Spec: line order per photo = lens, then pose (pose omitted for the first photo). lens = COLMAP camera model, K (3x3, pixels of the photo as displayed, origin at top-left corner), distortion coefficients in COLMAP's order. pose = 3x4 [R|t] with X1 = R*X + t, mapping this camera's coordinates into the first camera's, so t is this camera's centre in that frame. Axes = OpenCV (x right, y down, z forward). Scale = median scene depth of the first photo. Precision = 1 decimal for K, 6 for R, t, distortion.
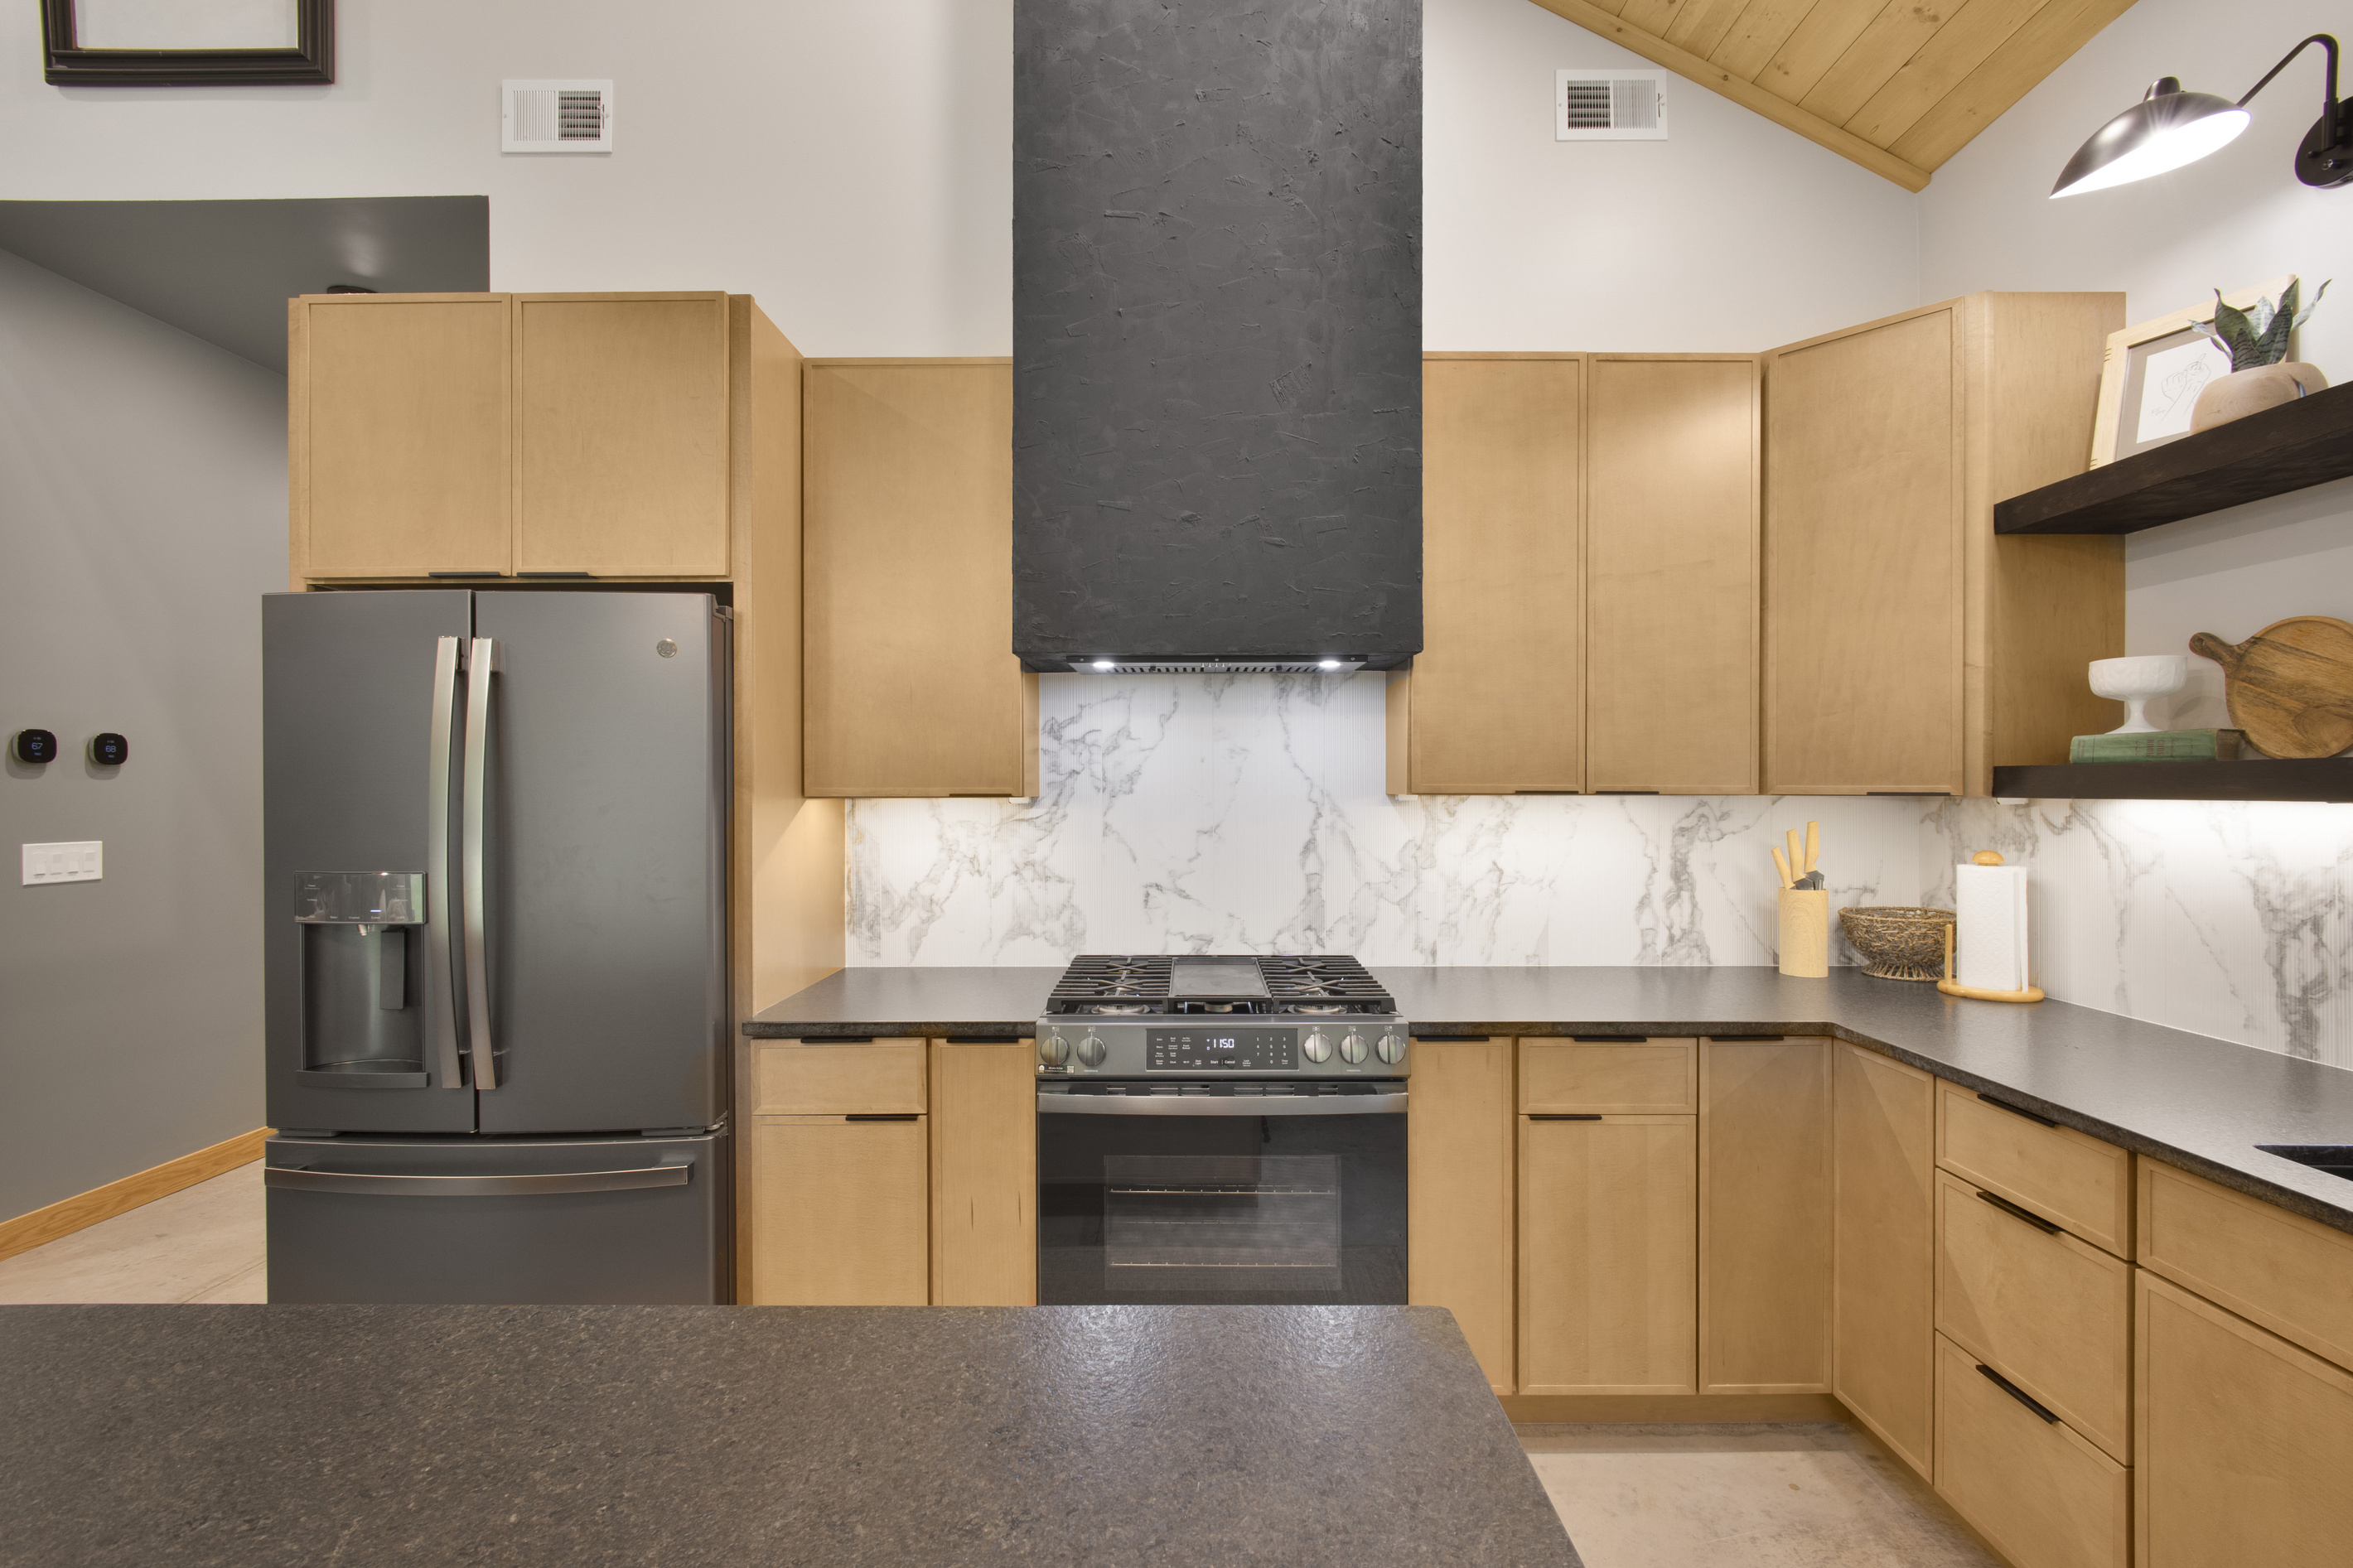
lens RADIAL K [[1014.1, 0, 1173.7], [0, 1014.1, 786.5], [0, 0, 1]] dist [-0.004360, 0.001289]
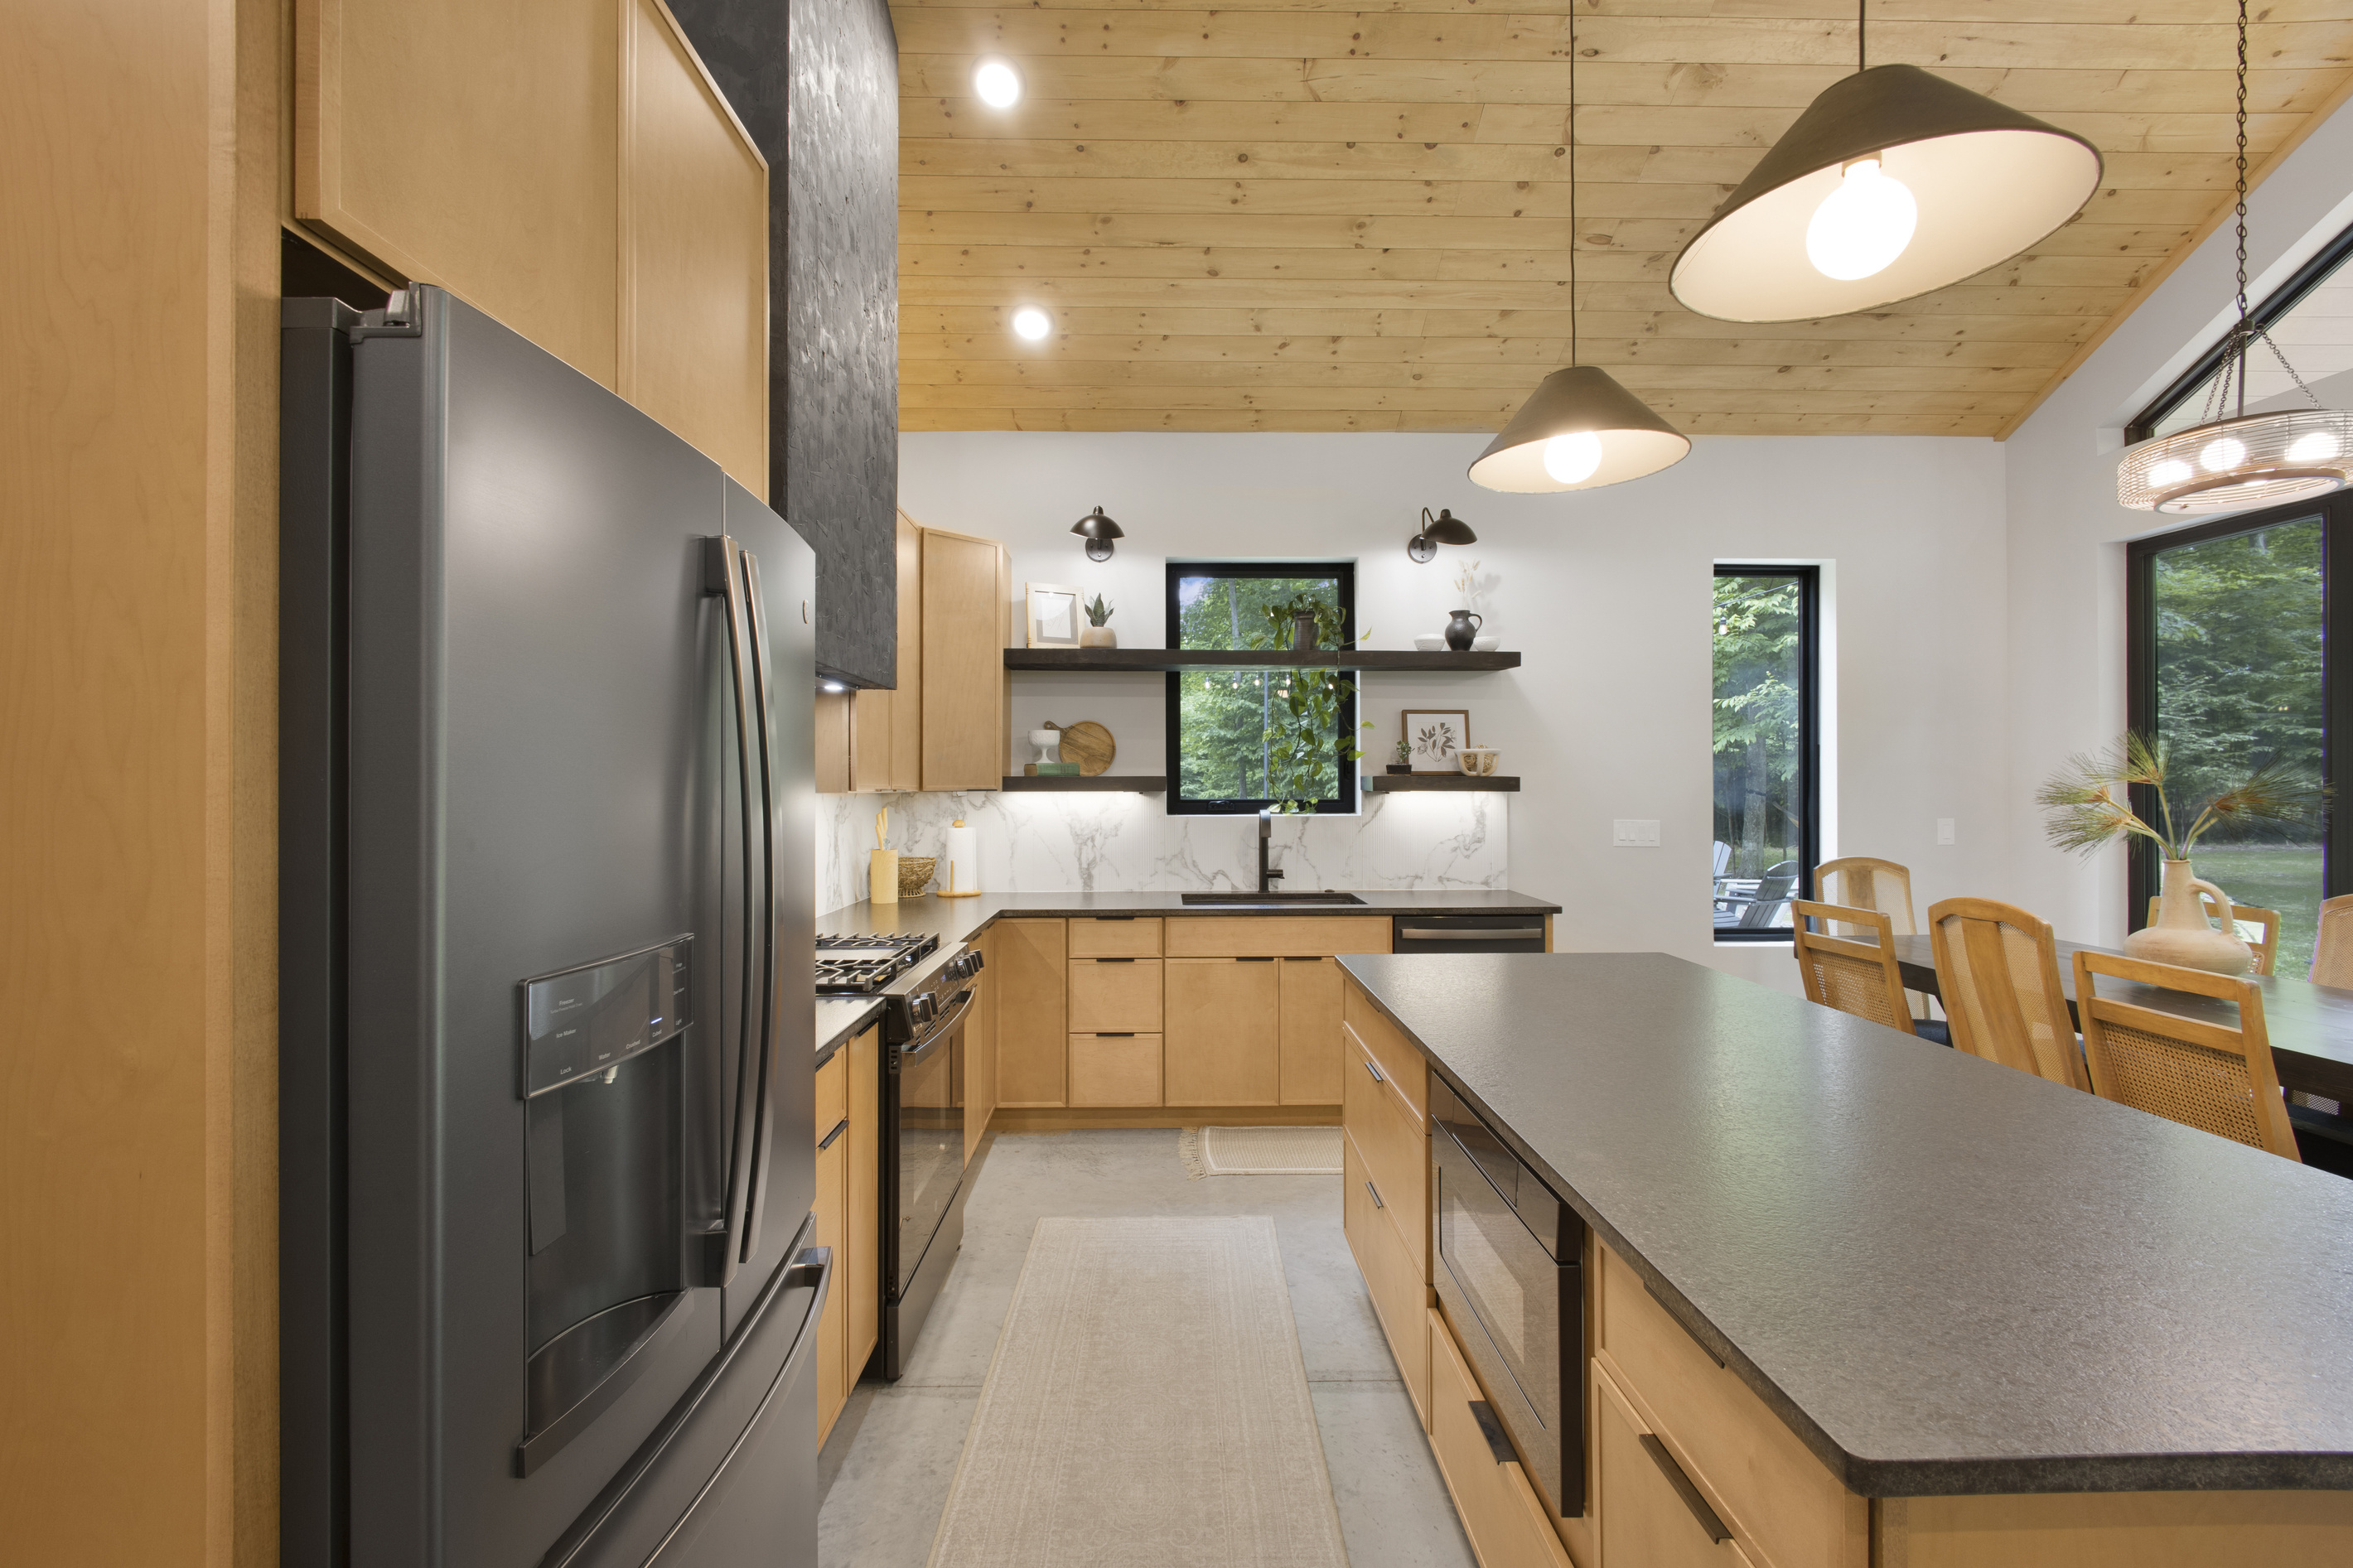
lens RADIAL K [[1014.1, 0, 1181.6], [0, 1014.1, 774.9], [0, 0, 1]] dist [-0.004360, 0.001289]
pose [[-0.026161, 0.012332, 0.999582, -1.117104], [0.002929, 0.999921, -0.012259, 0.003264], [-0.999653, 0.002607, -0.026195, 0.623054]]
